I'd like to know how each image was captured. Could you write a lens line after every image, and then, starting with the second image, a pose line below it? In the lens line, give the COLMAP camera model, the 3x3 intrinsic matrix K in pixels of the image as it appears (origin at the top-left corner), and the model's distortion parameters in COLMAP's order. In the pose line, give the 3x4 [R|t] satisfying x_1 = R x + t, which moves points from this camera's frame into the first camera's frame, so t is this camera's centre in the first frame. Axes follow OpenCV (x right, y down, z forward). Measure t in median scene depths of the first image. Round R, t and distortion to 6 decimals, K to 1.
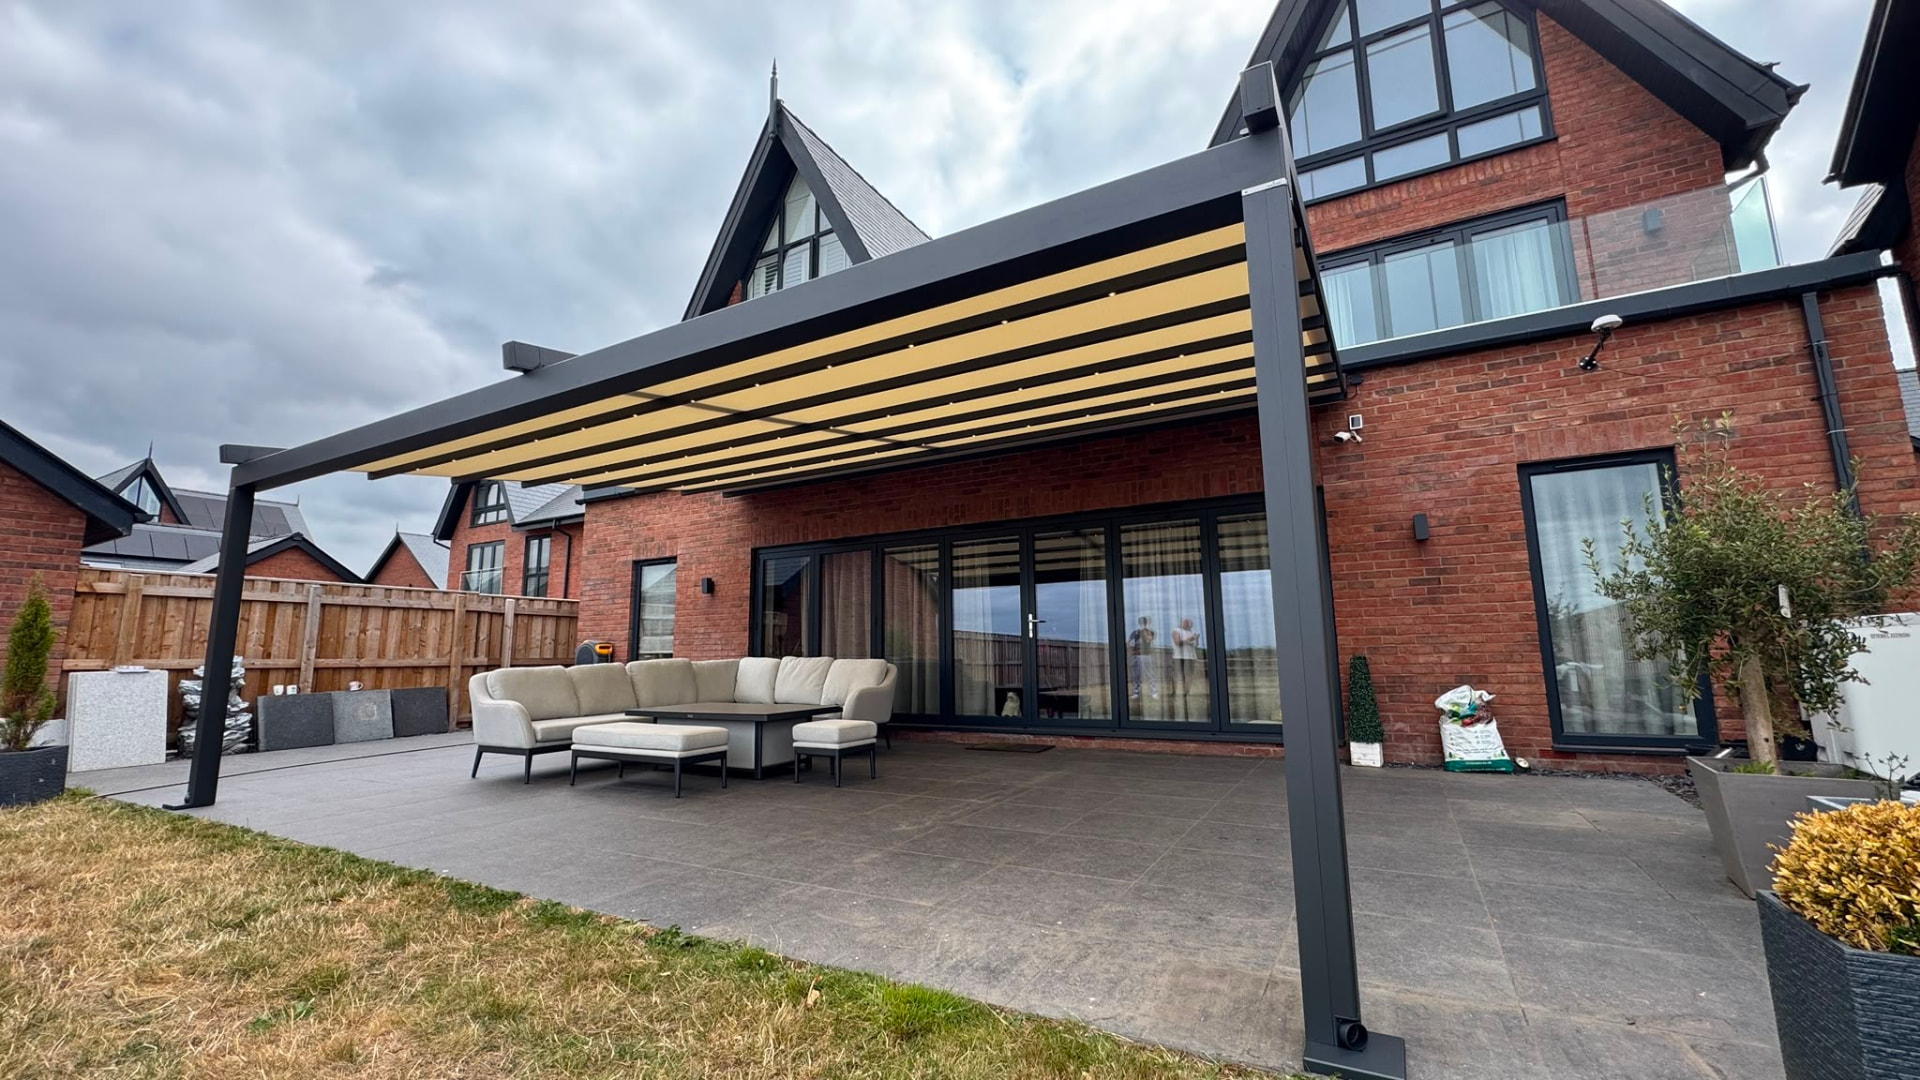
lens RADIAL K [[764.3, 0, 952.3], [0, 764.3, 534.5], [0, 0, 1]] dist [-0.003486, 0.000111]
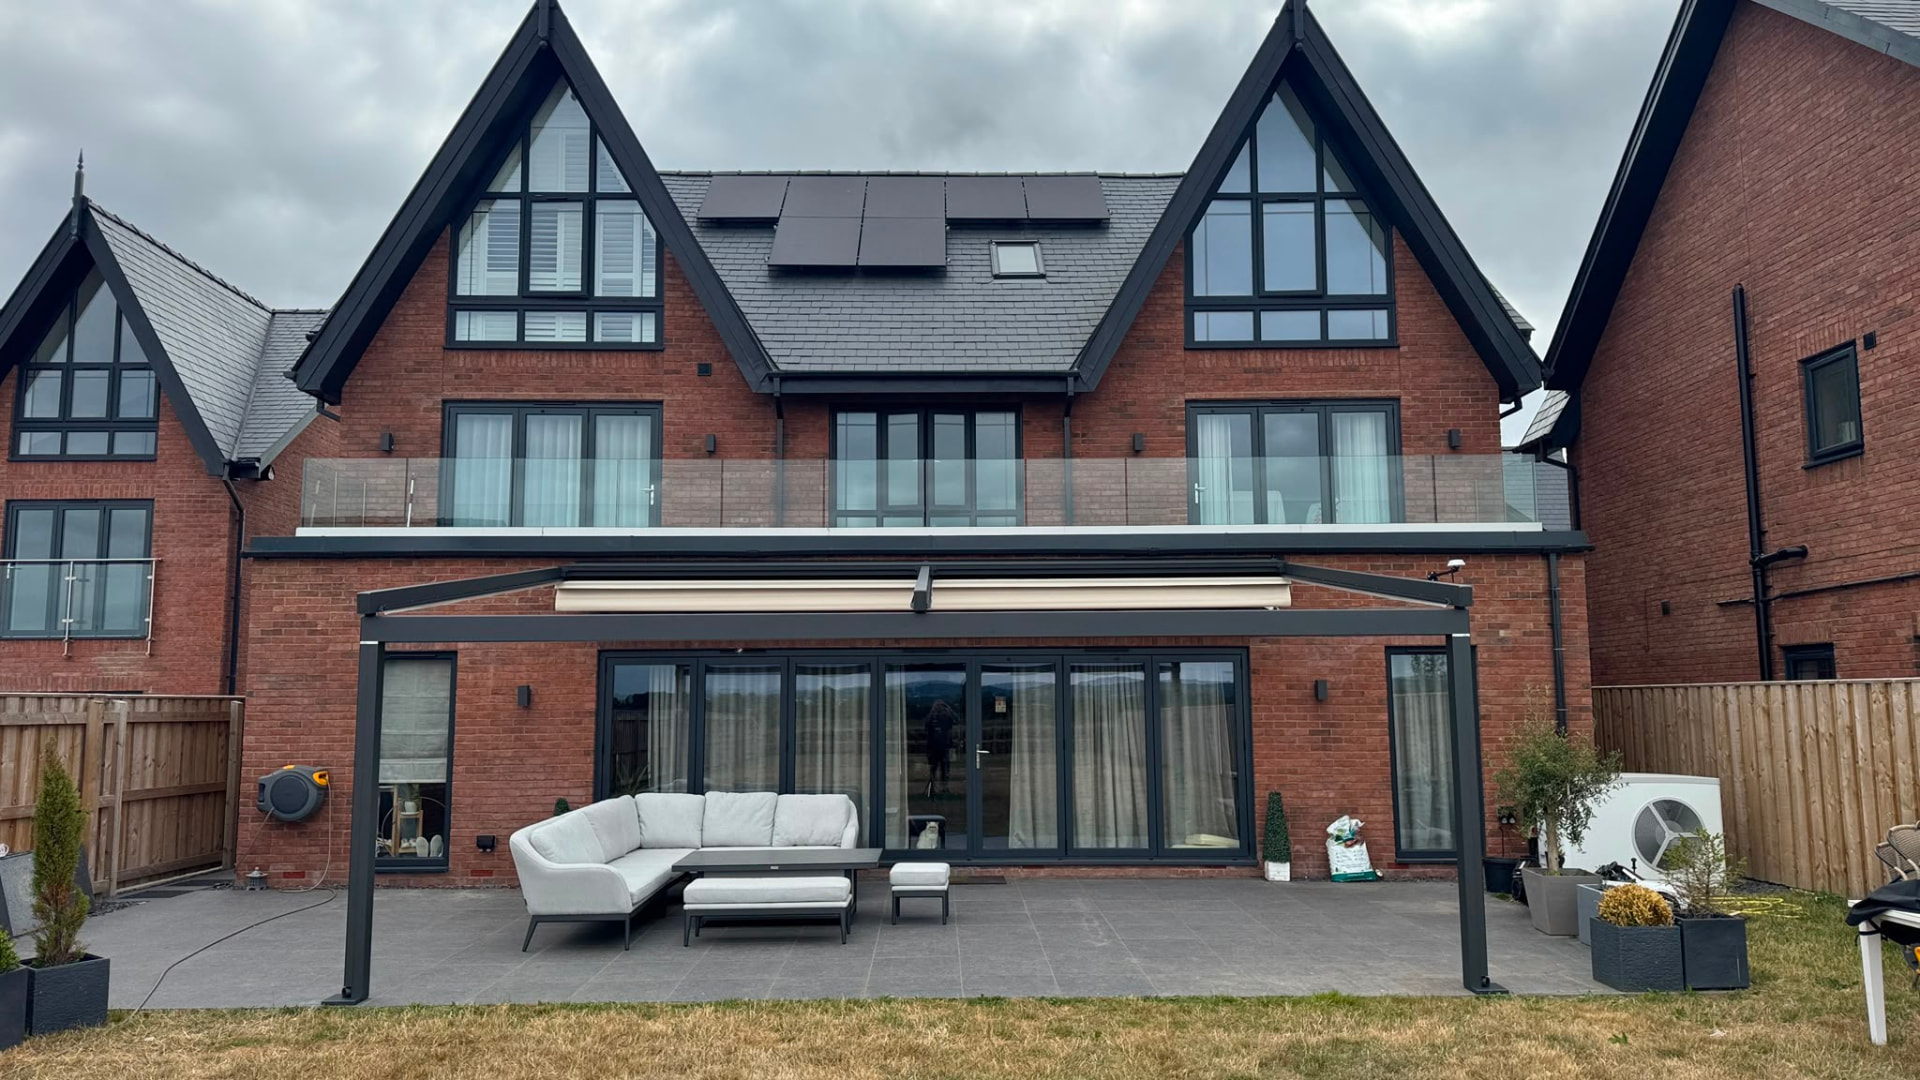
lens RADIAL K [[1335.6, 0, 954.1], [0, 1335.6, 544.8], [0, 0, 1]] dist [0.065181, -0.006819]
pose [[0.867038, 0.070064, 0.493291, -0.834359], [-0.084934, 0.996356, 0.007769, -0.174134], [-0.490949, -0.048633, 0.869830, -0.507415]]
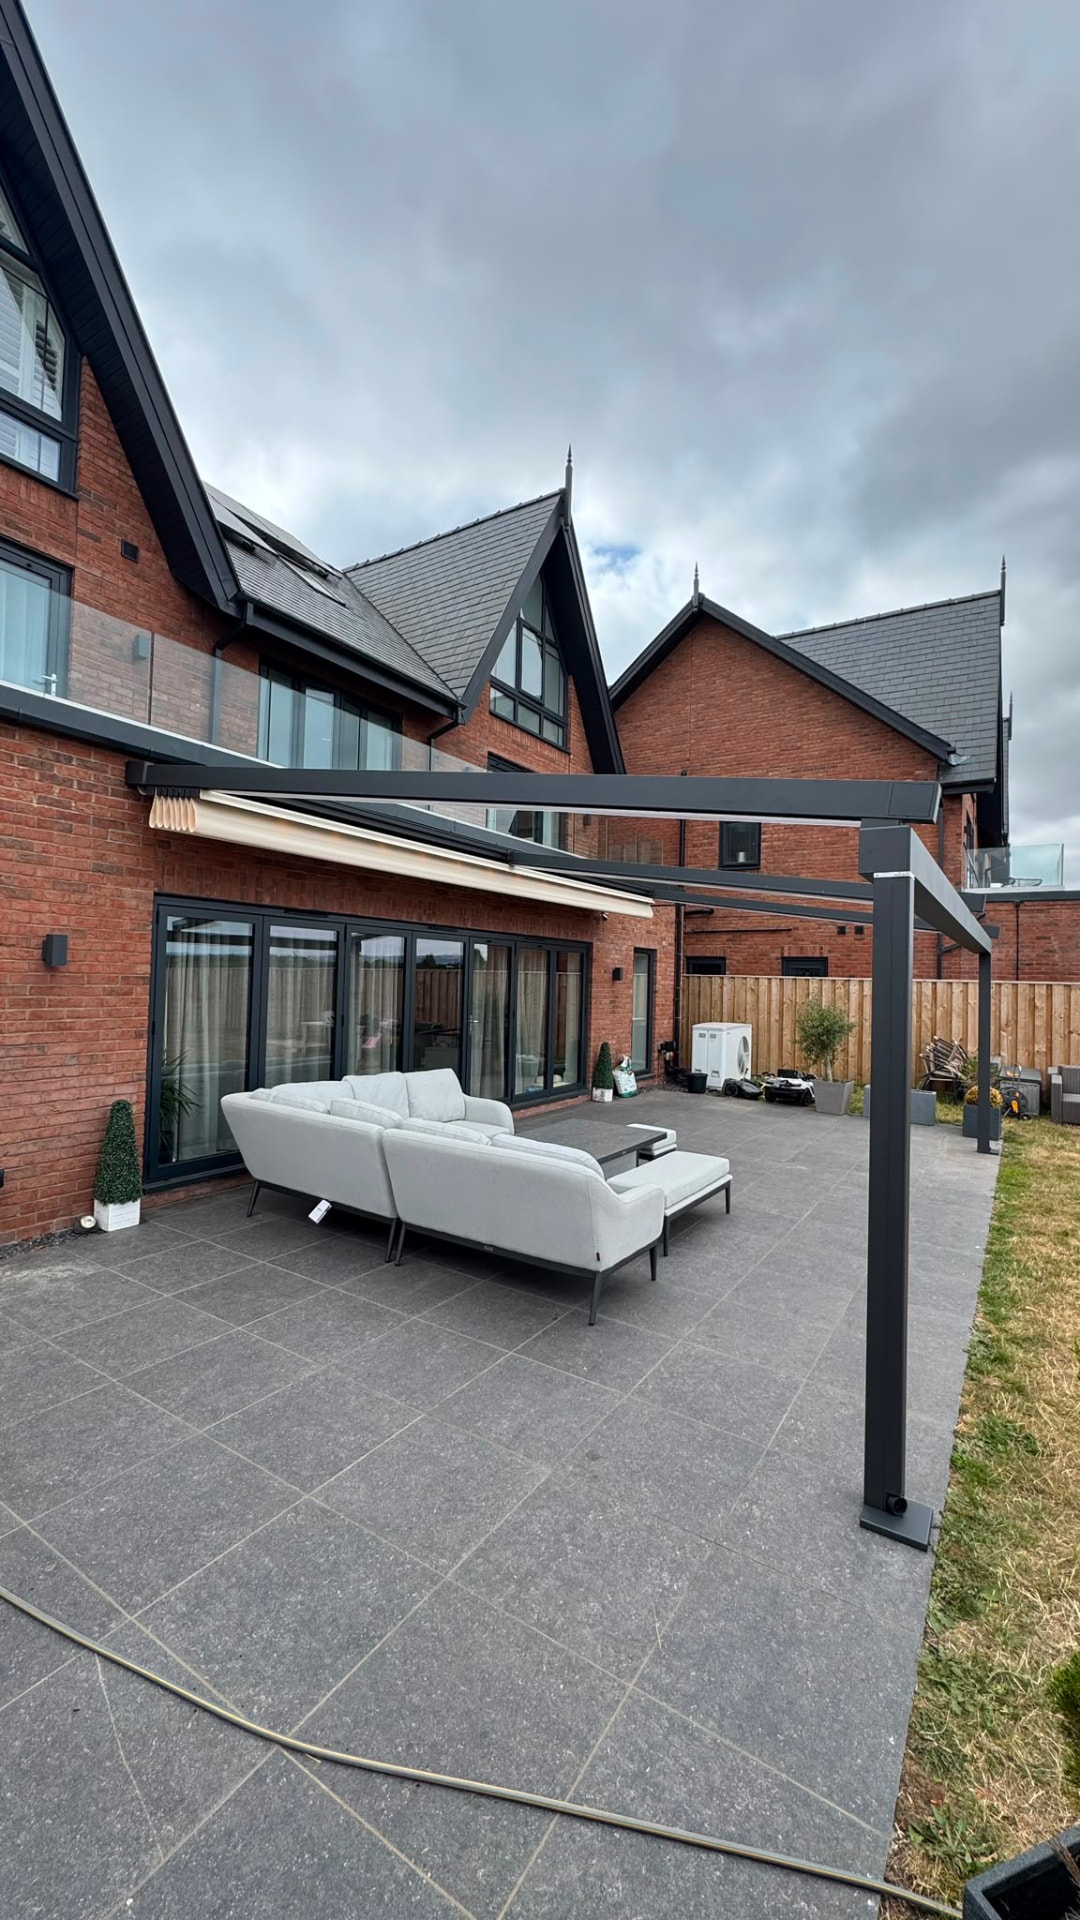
lens RADIAL K [[764.3, 0, 535.7], [0, 764.3, 959.5], [0, 0, 1]] dist [-0.003486, 0.000111]
pose [[0.058162, 0.041700, 0.997436, -1.065075], [-0.185196, 0.982235, -0.030266, 0.041555], [-0.980979, -0.182961, 0.064852, 0.885026]]
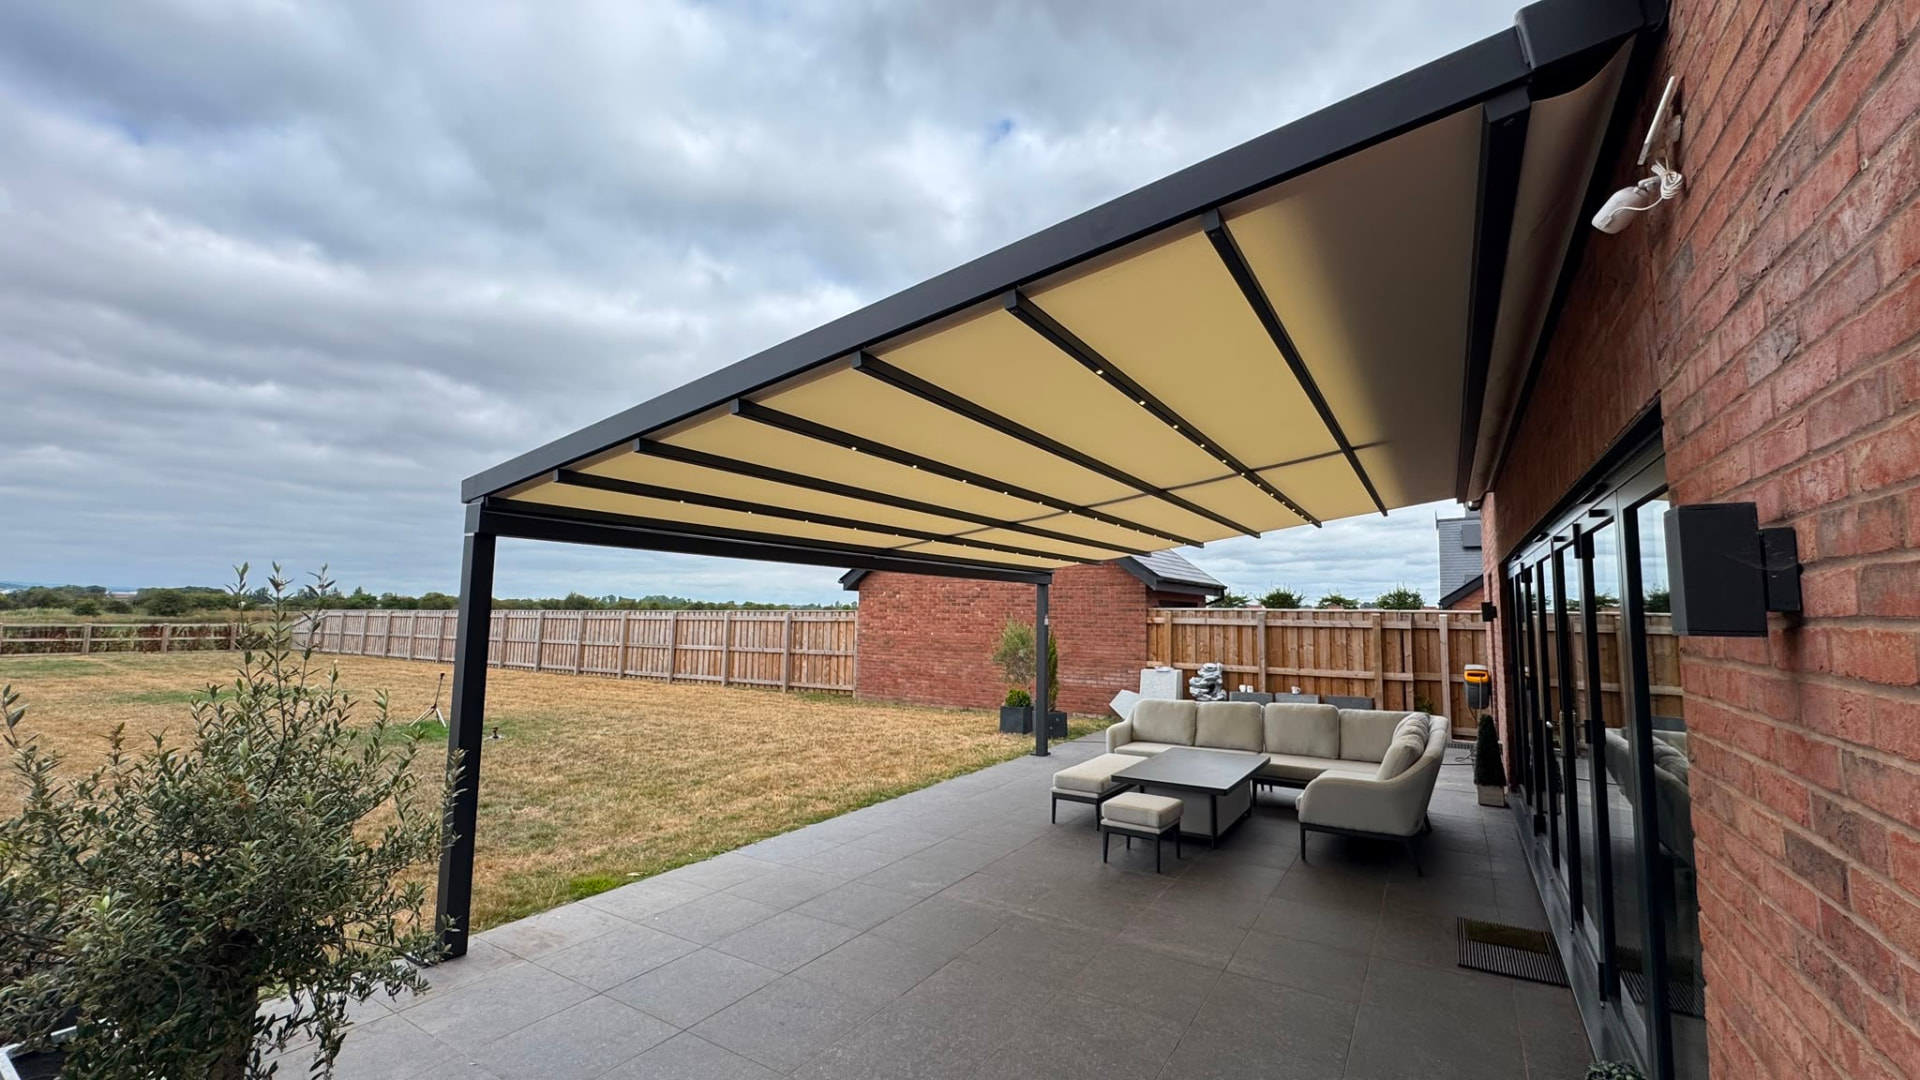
lens RADIAL K [[764.3, 0, 964.1], [0, 764.3, 541.0], [0, 0, 1]] dist [-0.003486, 0.000111]
pose [[-0.047091, -0.078027, -0.995838, 0.663055], [0.149586, 0.985152, -0.084264, -0.028184], [0.987627, -0.152931, -0.034720, 0.664602]]
